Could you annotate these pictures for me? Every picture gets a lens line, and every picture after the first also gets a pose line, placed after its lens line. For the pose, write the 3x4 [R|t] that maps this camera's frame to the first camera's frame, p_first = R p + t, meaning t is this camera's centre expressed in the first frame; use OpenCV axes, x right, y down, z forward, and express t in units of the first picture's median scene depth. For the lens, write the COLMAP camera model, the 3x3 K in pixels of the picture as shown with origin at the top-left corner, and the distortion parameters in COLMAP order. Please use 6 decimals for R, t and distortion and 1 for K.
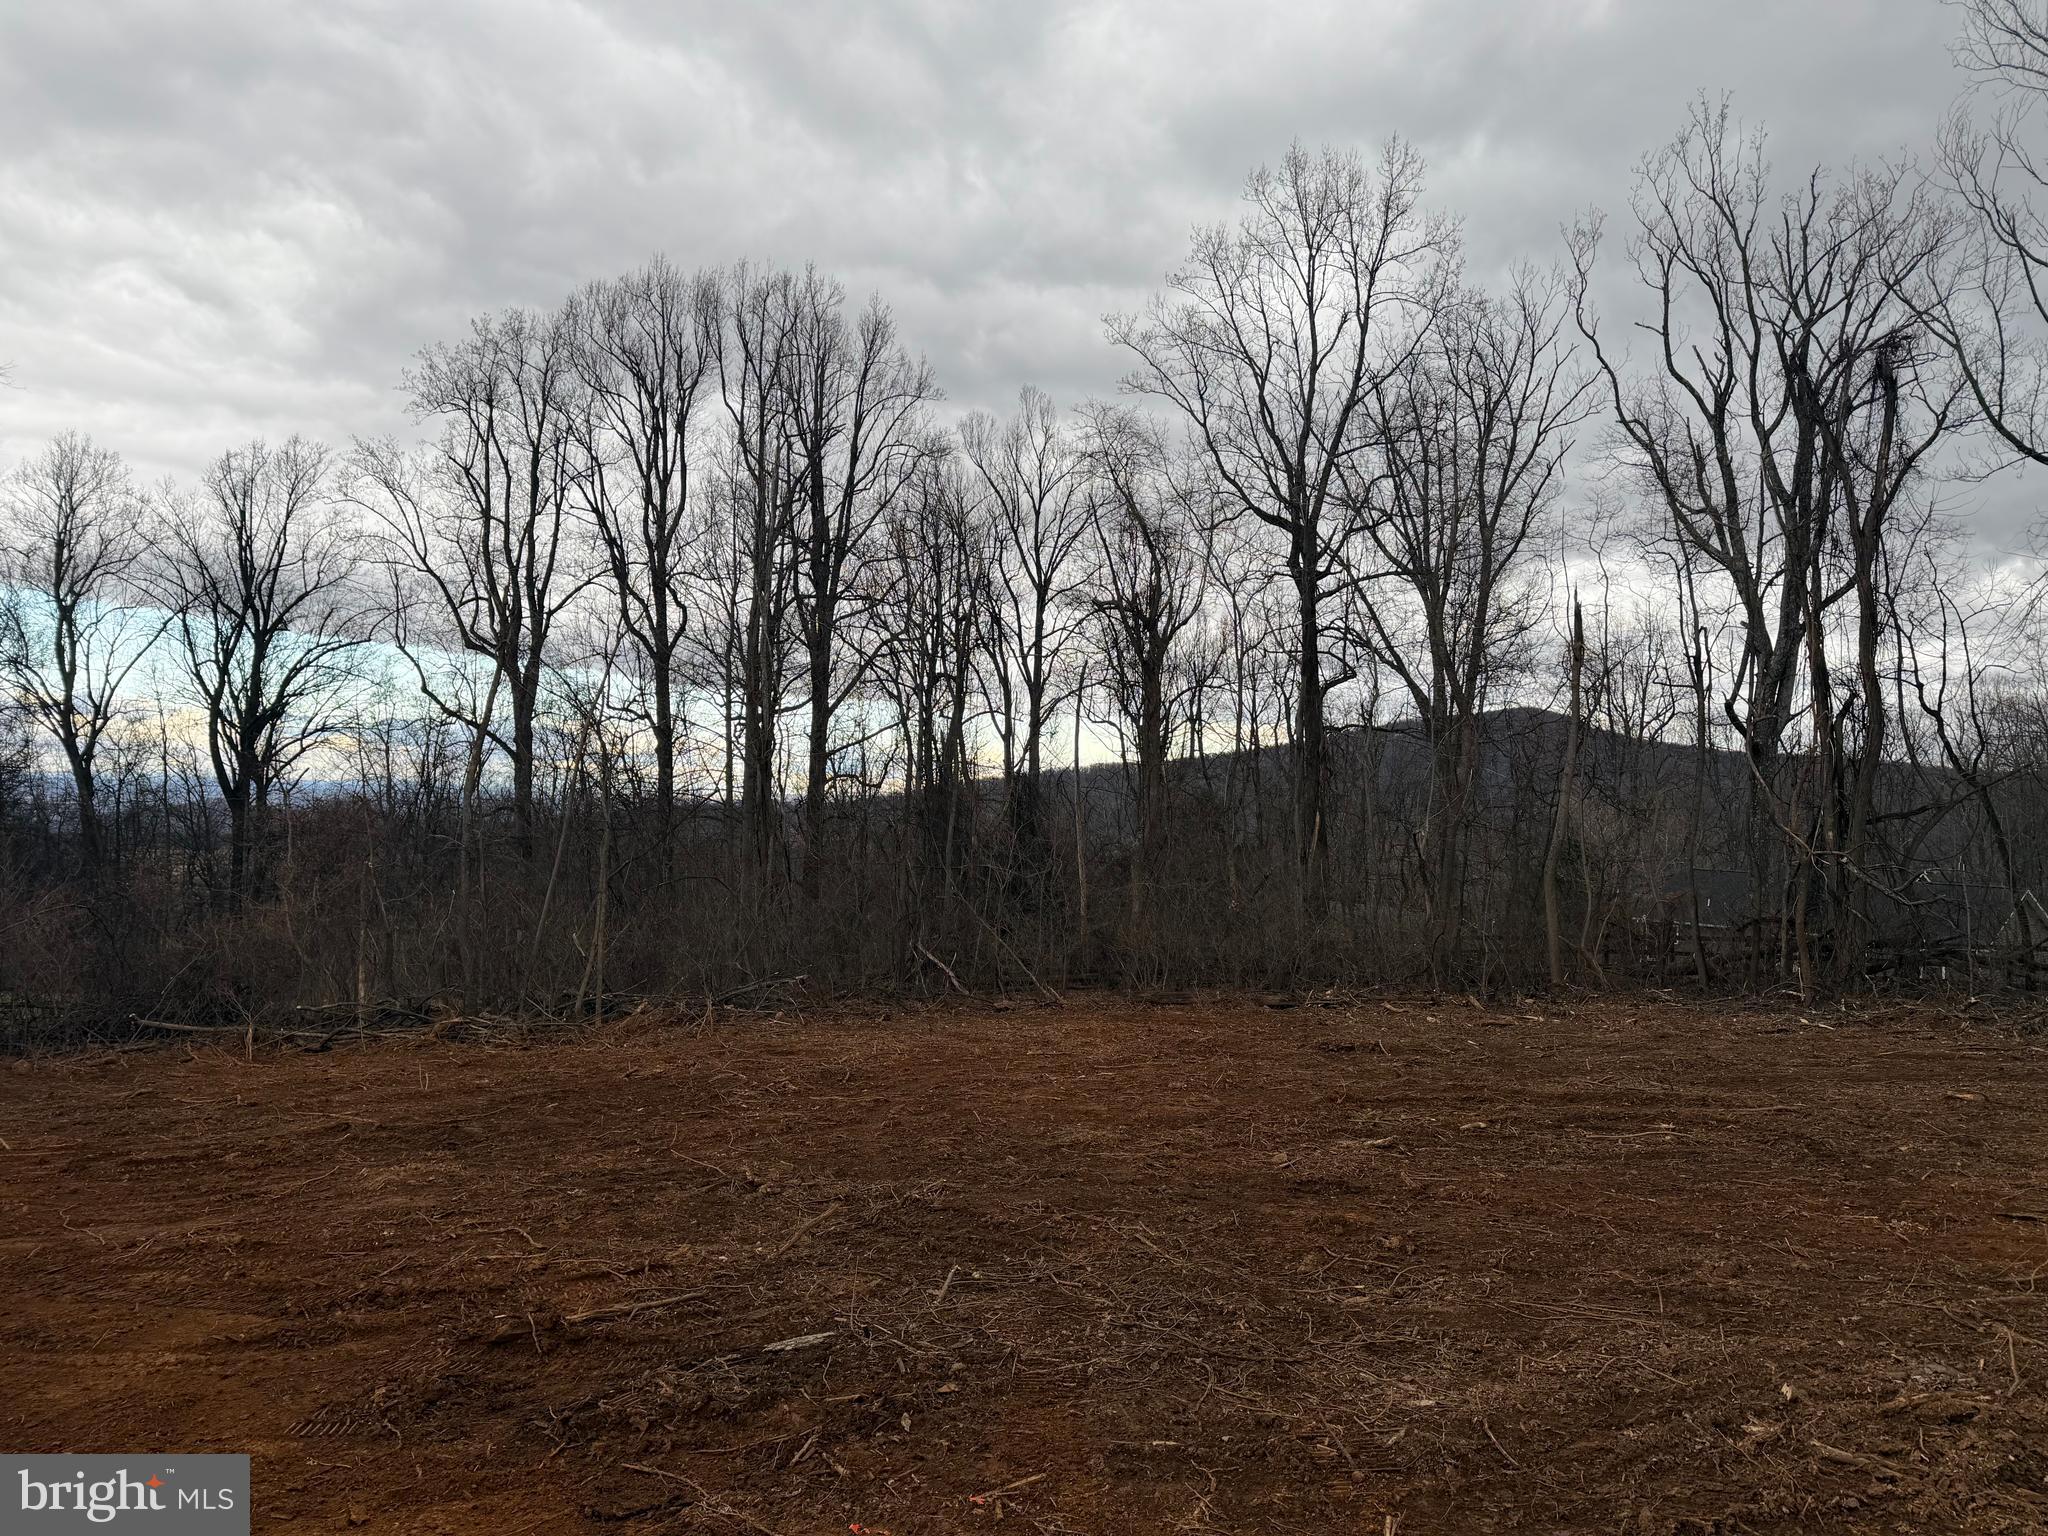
lens RADIAL K [[1425.2, 0, 1020.8], [0, 1425.2, 774.5], [0, 0, 1]] dist [0.073321, -0.106171]
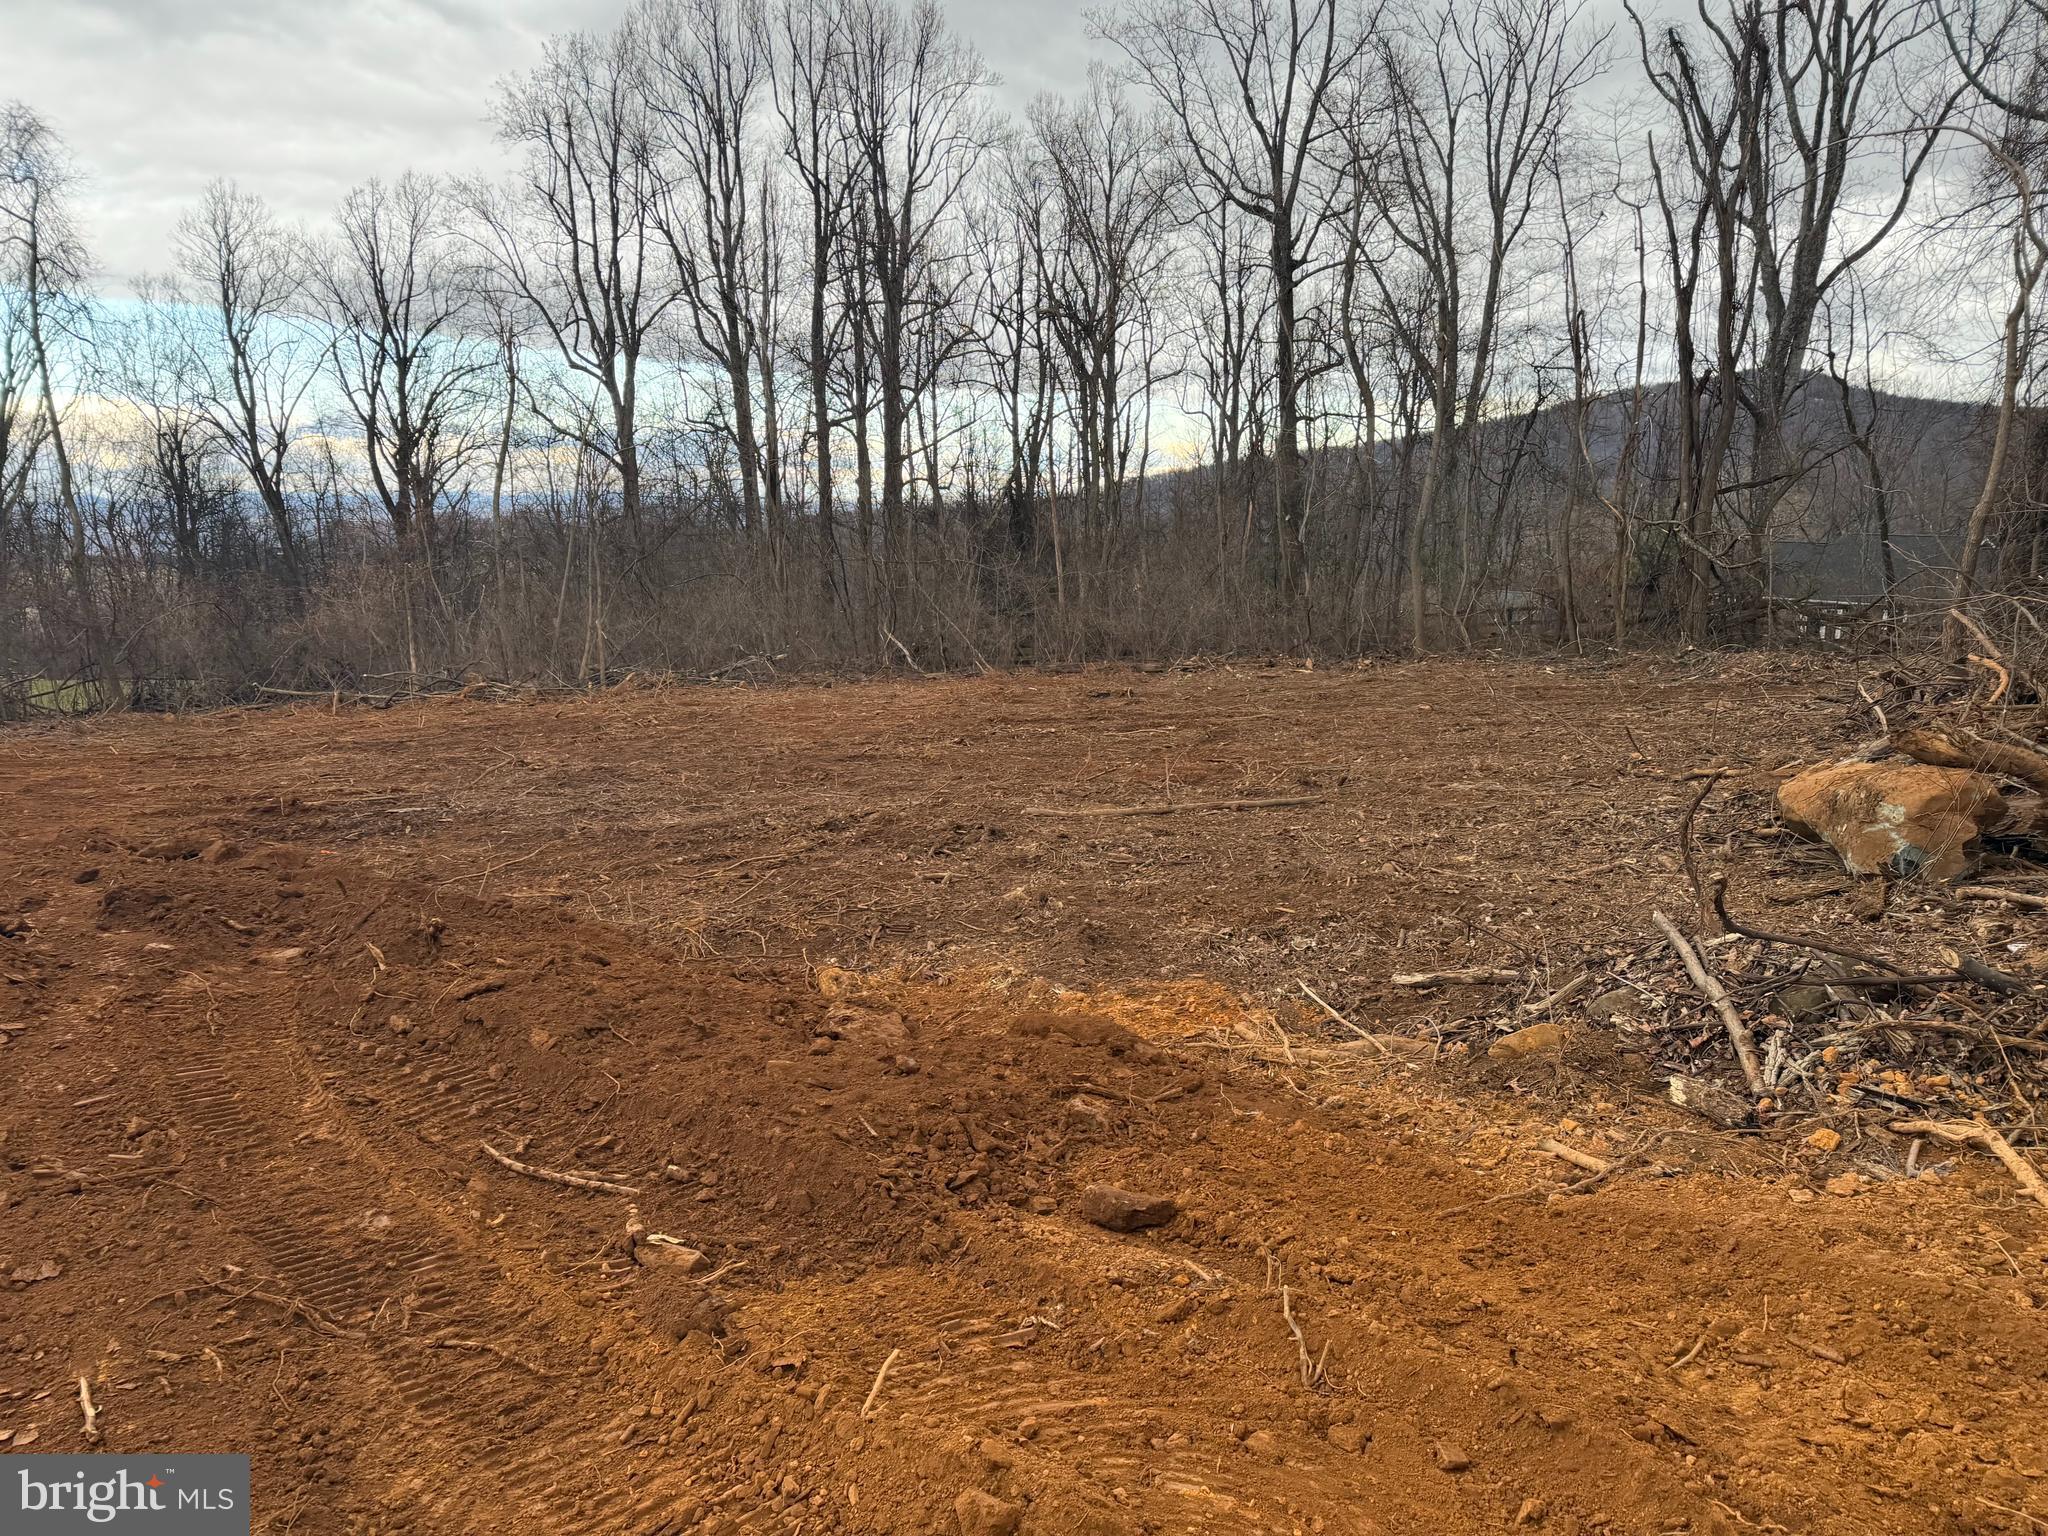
lens RADIAL K [[1425.2, 0, 1003.5], [0, 1425.2, 777.5], [0, 0, 1]] dist [0.073321, -0.106171]
pose [[0.988909, -0.003724, -0.148479, 0.172600], [0.035379, 0.976816, 0.211135, -0.004669], [0.144251, -0.214046, 0.966114, -0.137318]]
